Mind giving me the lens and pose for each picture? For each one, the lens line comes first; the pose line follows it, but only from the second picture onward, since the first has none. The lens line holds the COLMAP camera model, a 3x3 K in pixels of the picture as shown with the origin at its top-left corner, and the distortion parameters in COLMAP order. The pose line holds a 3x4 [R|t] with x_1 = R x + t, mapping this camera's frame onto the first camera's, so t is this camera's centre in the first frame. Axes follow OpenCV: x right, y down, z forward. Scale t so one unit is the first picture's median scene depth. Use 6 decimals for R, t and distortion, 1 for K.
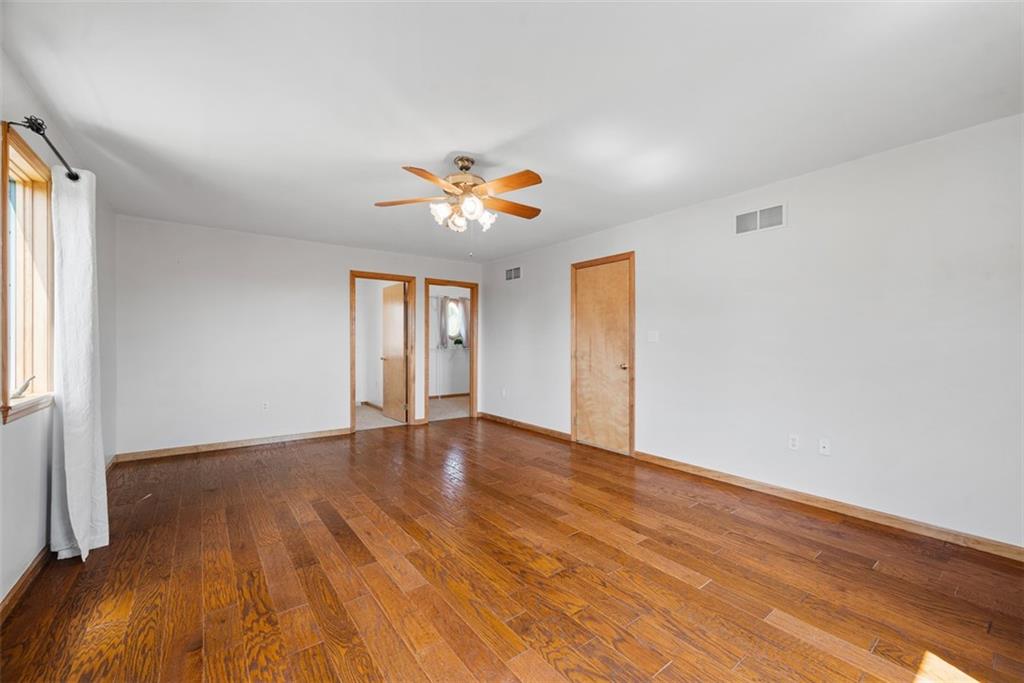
lens RADIAL K [[407.2, 0, 515.5], [0, 407.2, 343.4], [0, 0, 1]] dist [-0.000465, 0.000070]
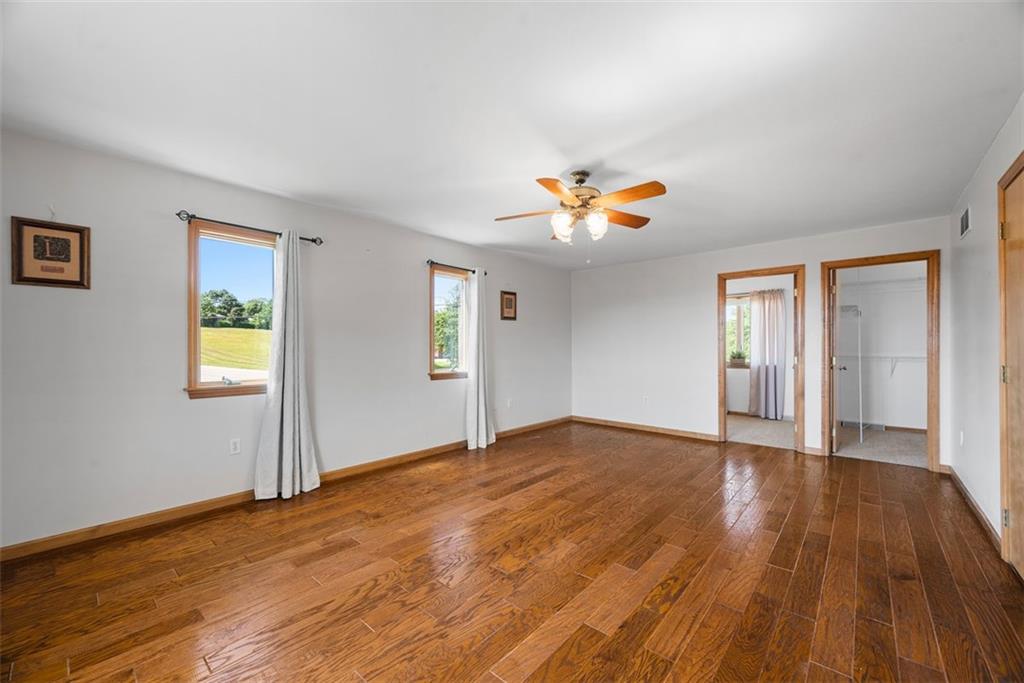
lens RADIAL K [[407.2, 0, 516.9], [0, 407.2, 345.0], [0, 0, 1]] dist [-0.000465, 0.000070]
pose [[0.200800, -0.005088, -0.979619, 0.944812], [-0.001503, 0.999984, -0.005502, -0.005745], [0.979631, 0.002577, 0.200789, 0.695174]]
